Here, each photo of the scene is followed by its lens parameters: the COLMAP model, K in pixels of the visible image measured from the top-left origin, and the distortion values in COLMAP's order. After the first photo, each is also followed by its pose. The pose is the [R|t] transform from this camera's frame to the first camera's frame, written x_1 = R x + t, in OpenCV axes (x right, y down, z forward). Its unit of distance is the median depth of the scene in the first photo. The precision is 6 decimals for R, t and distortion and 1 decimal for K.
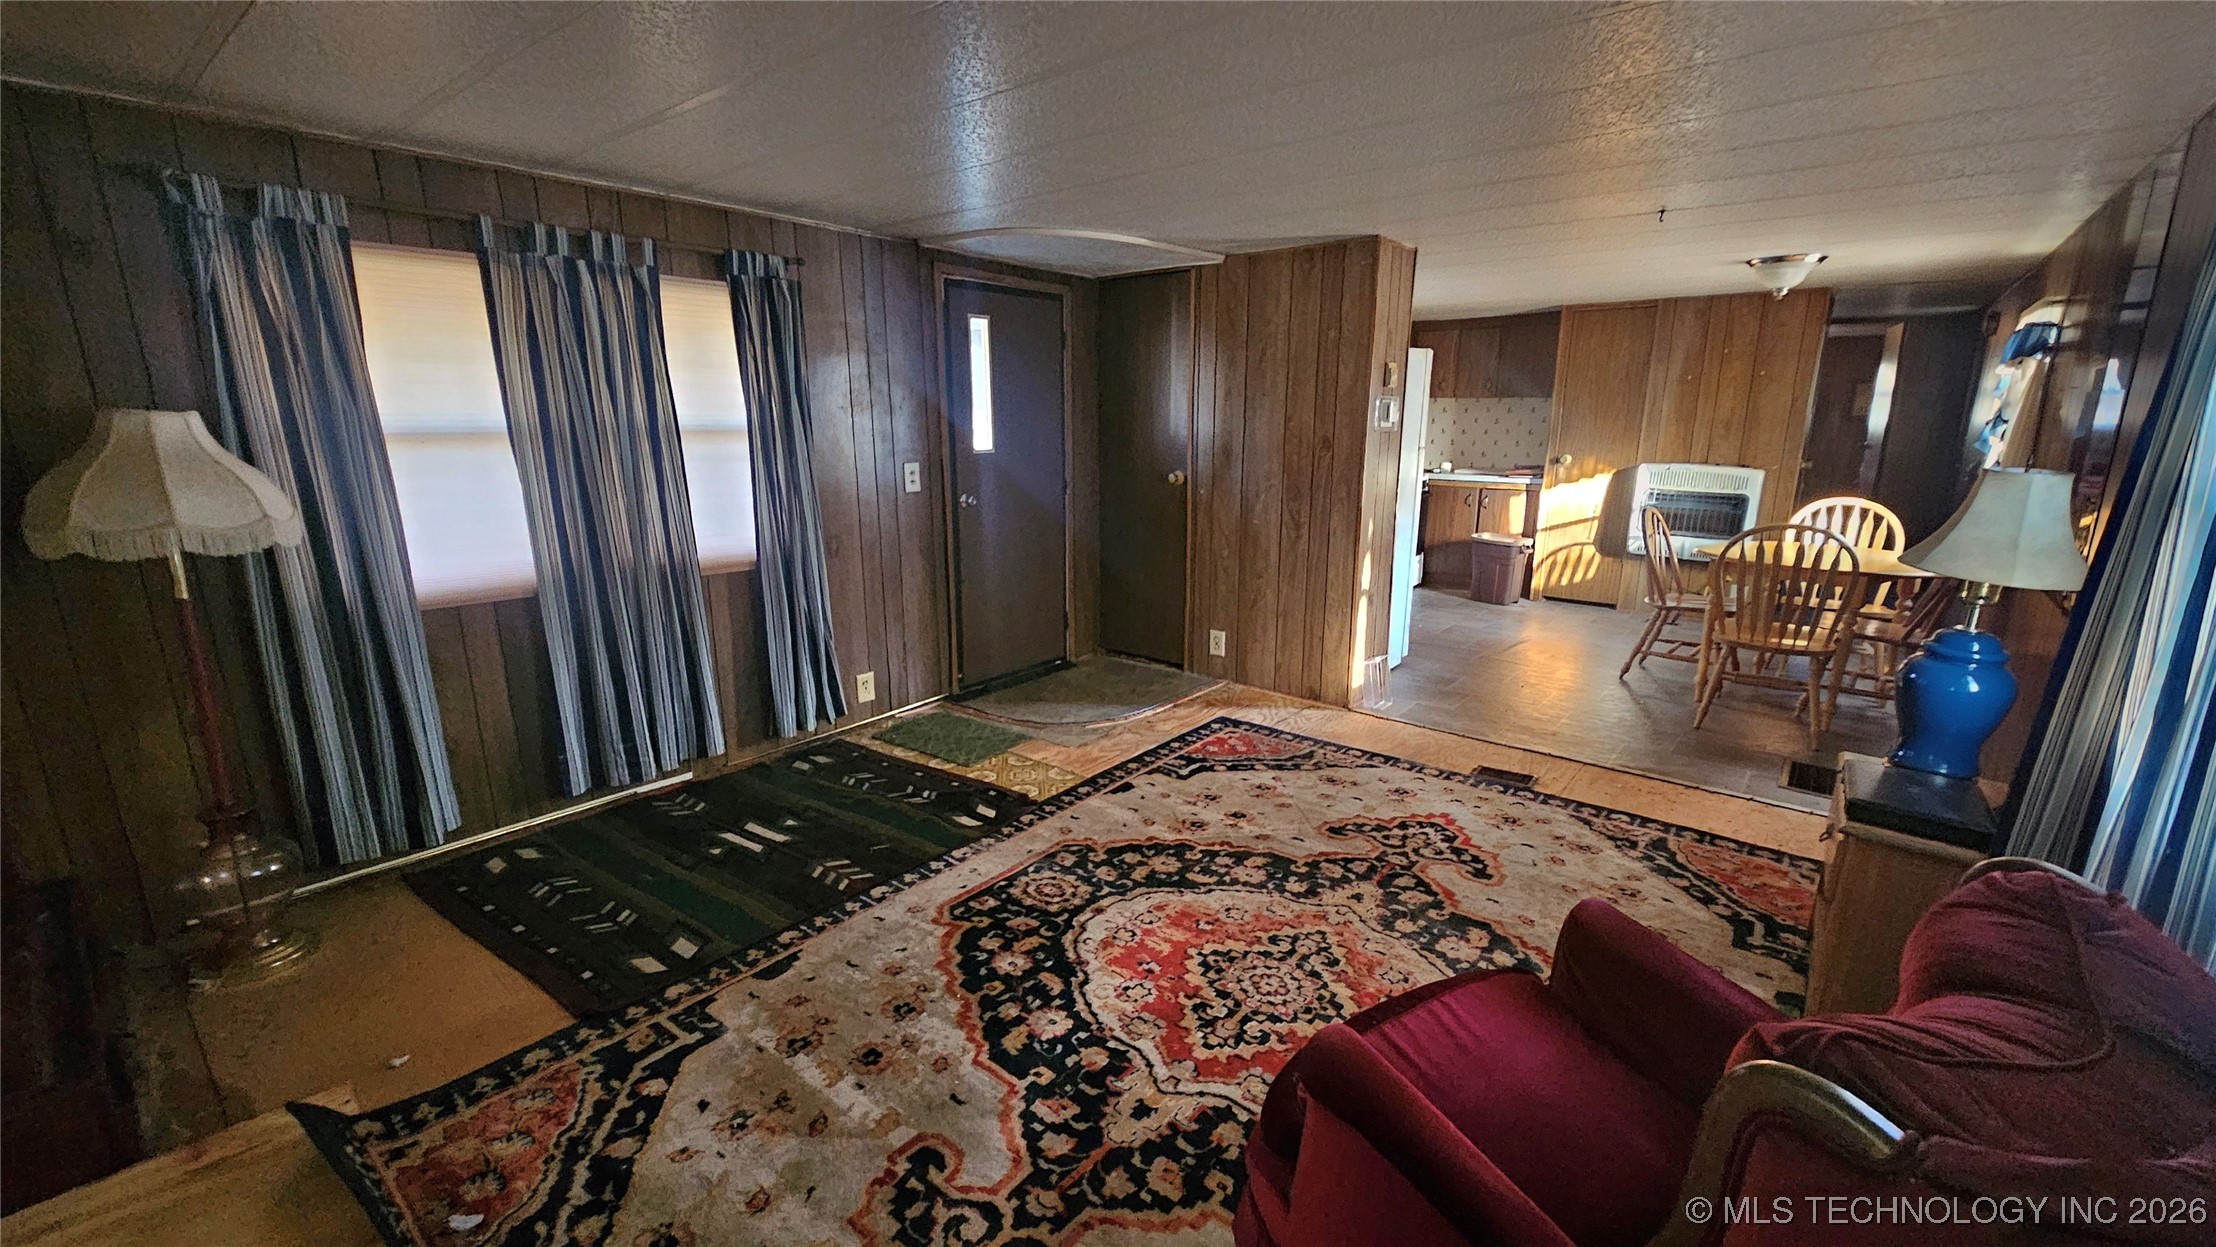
lens RADIAL K [[902.0, 0, 1110.1], [0, 902.0, 632.7], [0, 0, 1]] dist [0.002070, 0.000178]
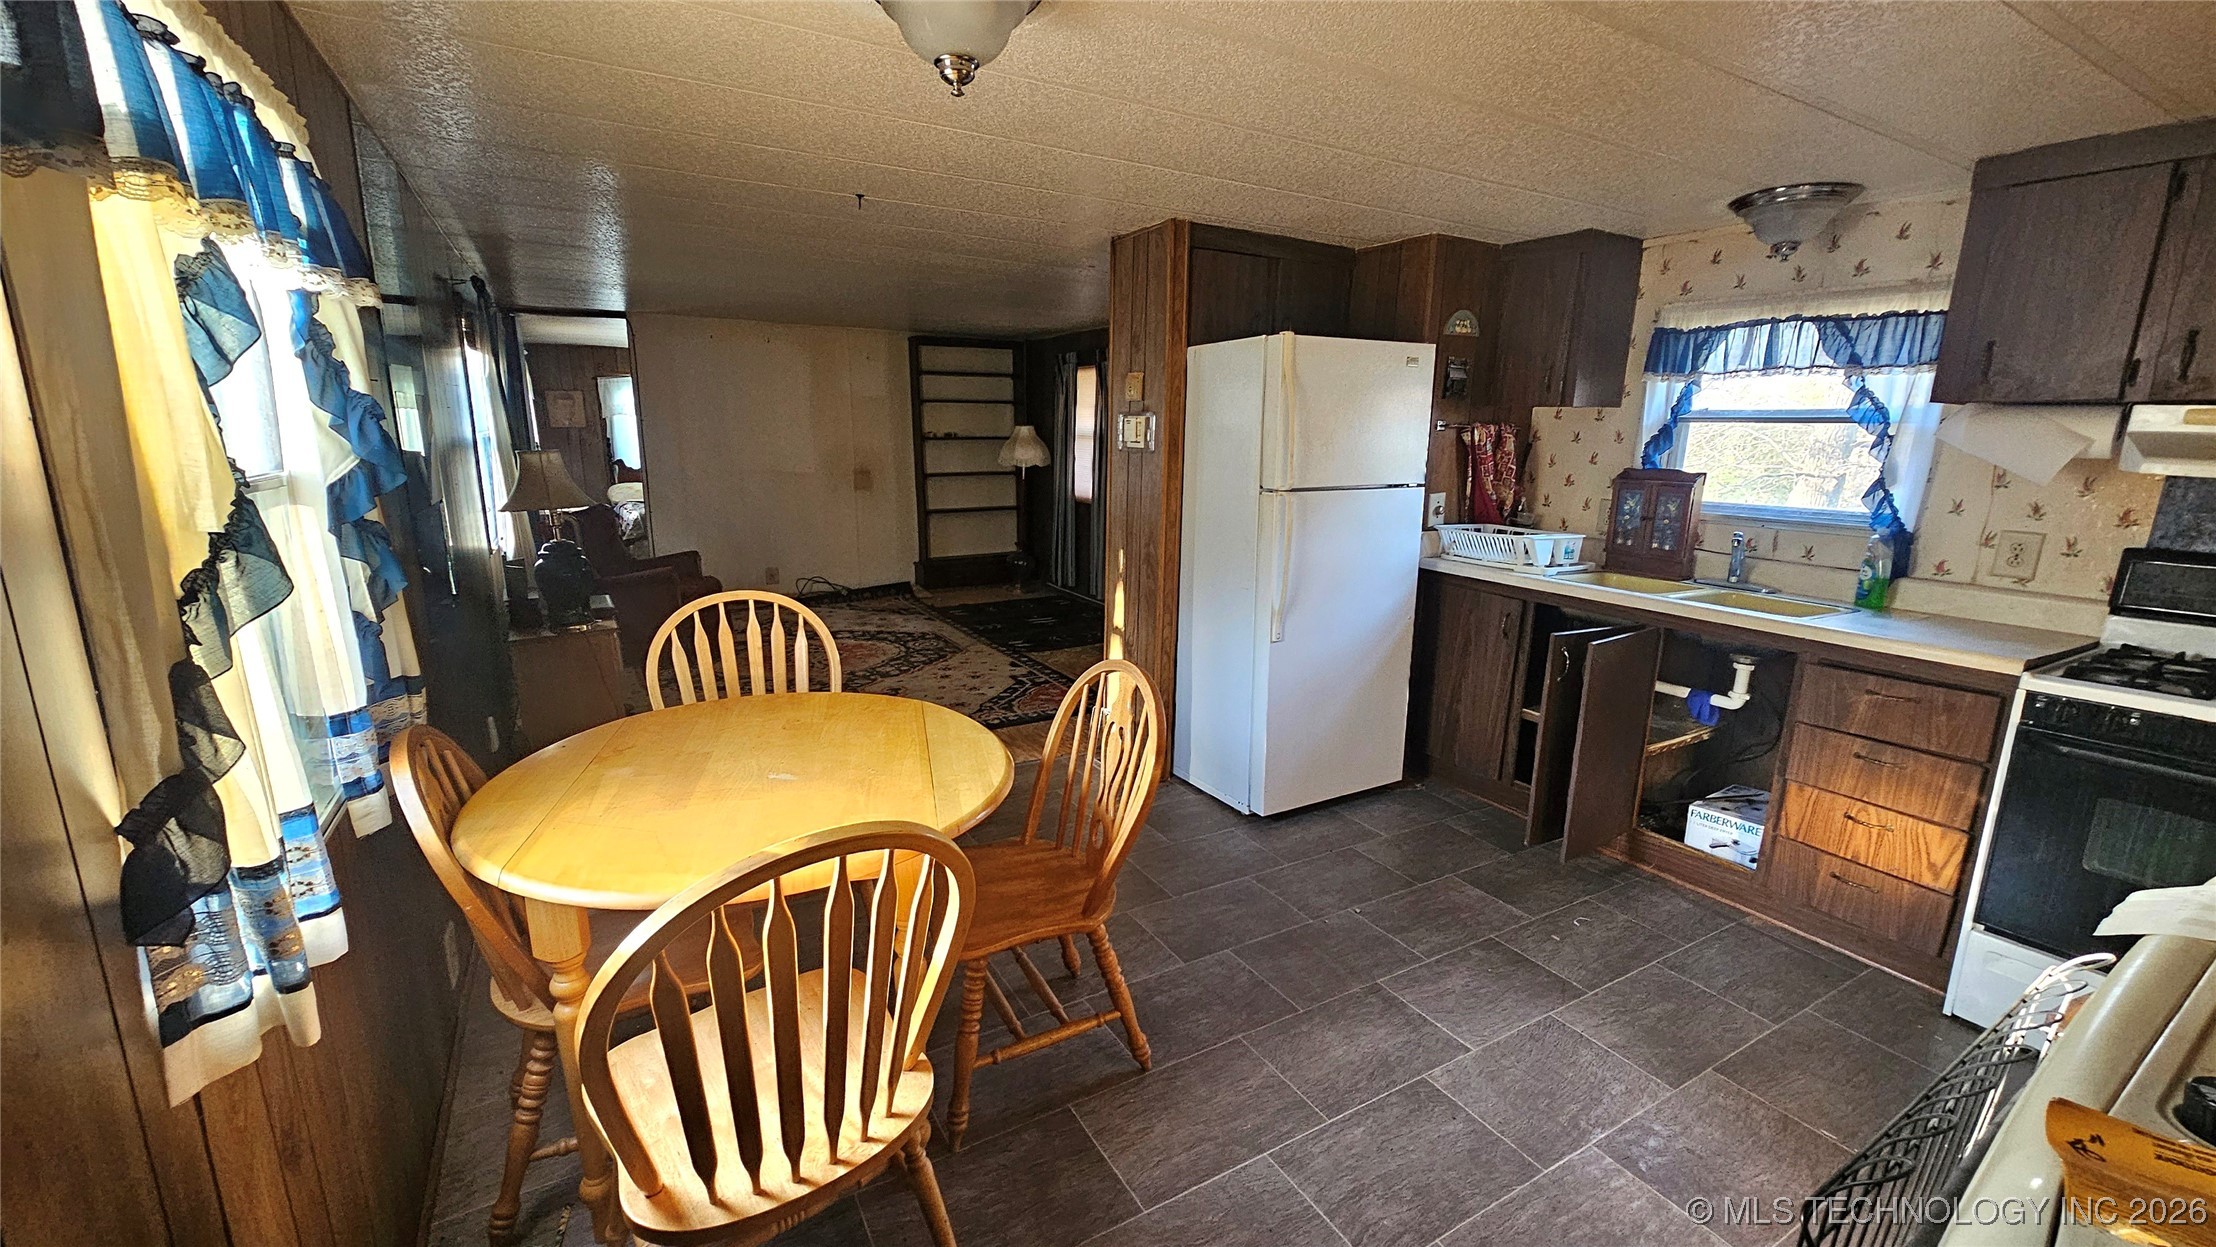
lens RADIAL K [[902.0, 0, 1110.1], [0, 902.0, 632.7], [0, 0, 1]] dist [0.002070, 0.000178]
pose [[-0.344239, 0.201744, -0.916951, 1.684614], [-0.243490, 0.924043, 0.294715, -0.465329], [0.906759, 0.324721, -0.268970, 1.890460]]
